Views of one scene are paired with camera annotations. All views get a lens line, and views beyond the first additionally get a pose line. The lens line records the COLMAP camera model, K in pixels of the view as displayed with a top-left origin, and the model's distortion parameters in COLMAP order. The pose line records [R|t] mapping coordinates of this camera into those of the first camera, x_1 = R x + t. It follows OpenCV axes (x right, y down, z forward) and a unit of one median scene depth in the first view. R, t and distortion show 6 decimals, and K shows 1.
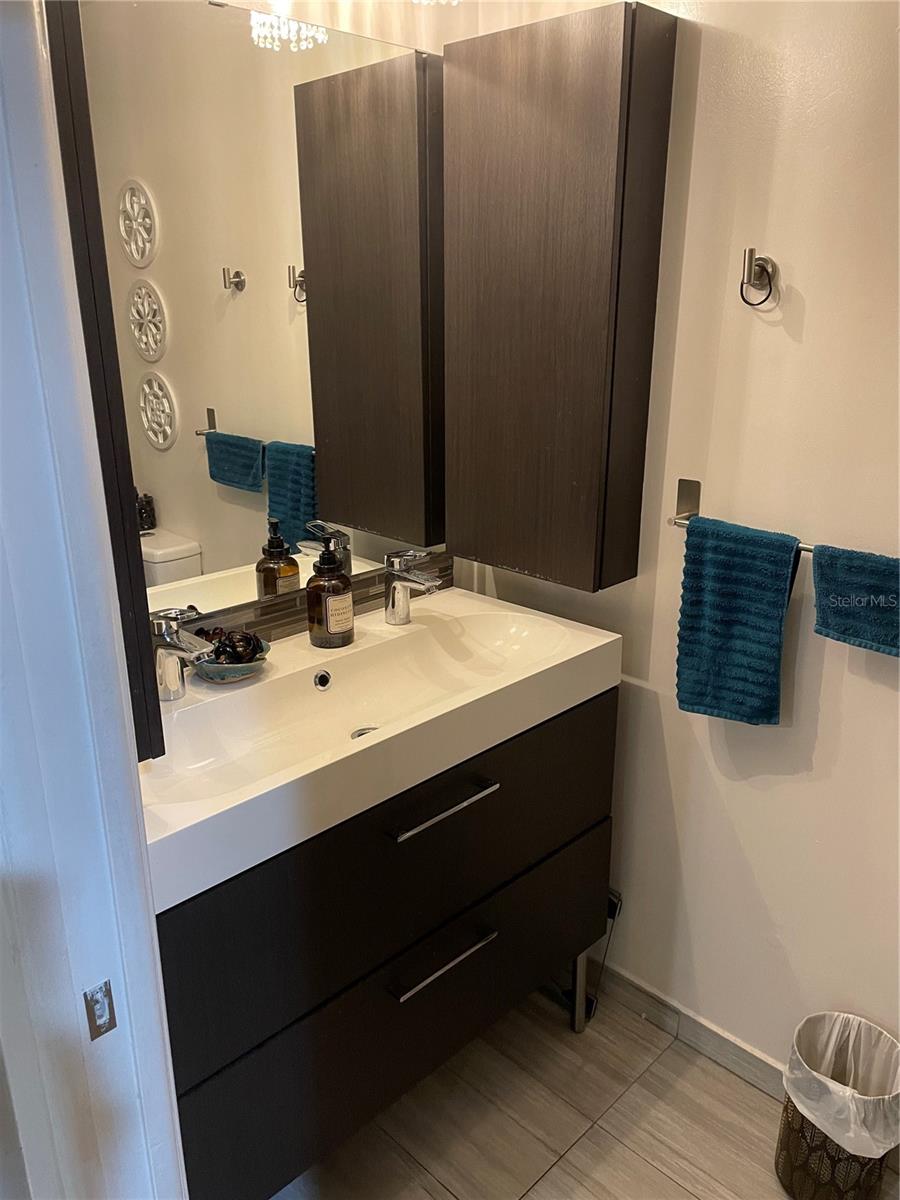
lens RADIAL K [[918.2, 0, 450.0], [0, 918.2, 600.0], [0, 0, 1]] dist [0.130971, -0.178307]
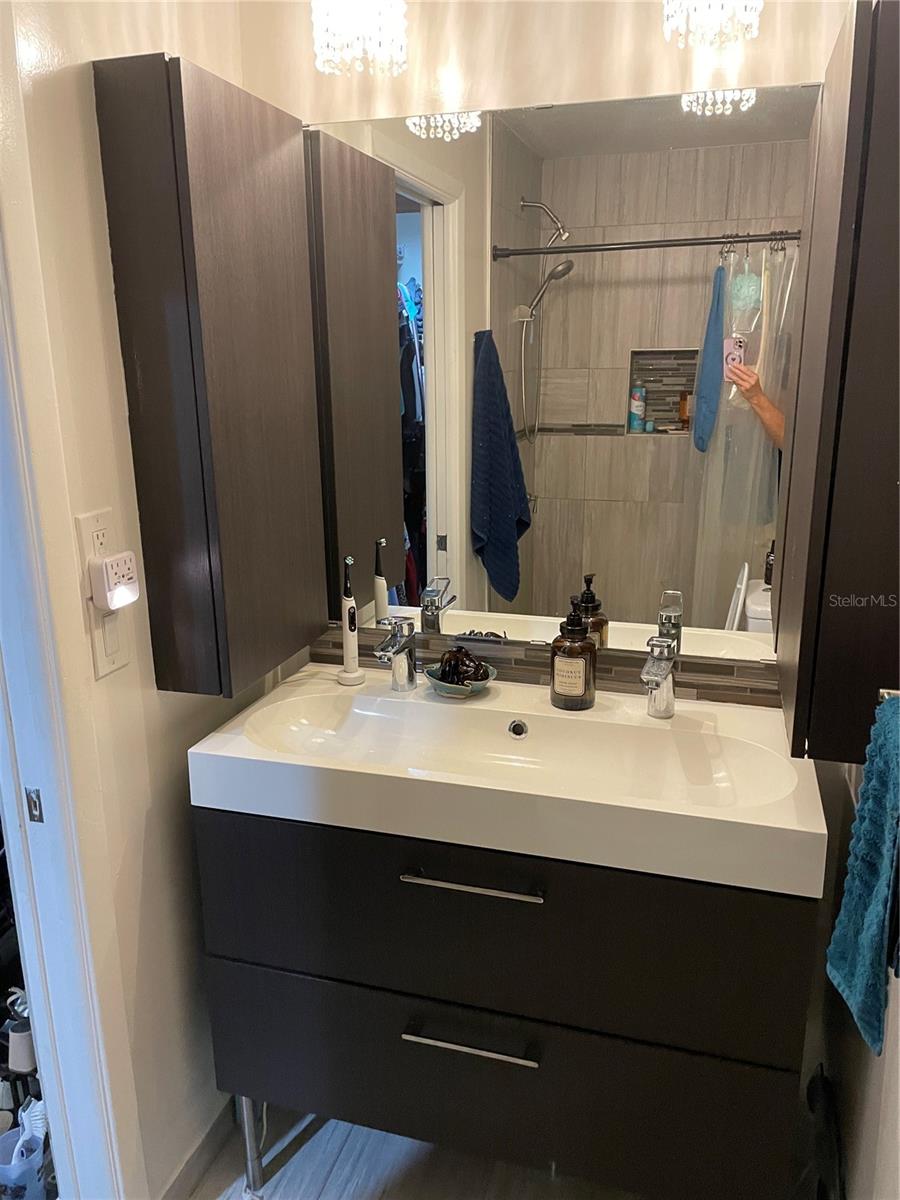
lens RADIAL K [[918.2, 0, 450.0], [0, 918.2, 600.0], [0, 0, 1]] dist [0.130971, -0.178307]
pose [[0.481730, 0.236281, -0.843865, 0.643269], [-0.274628, 0.955161, 0.110669, -0.140389], [0.832176, 0.178436, 0.525018, 0.357550]]
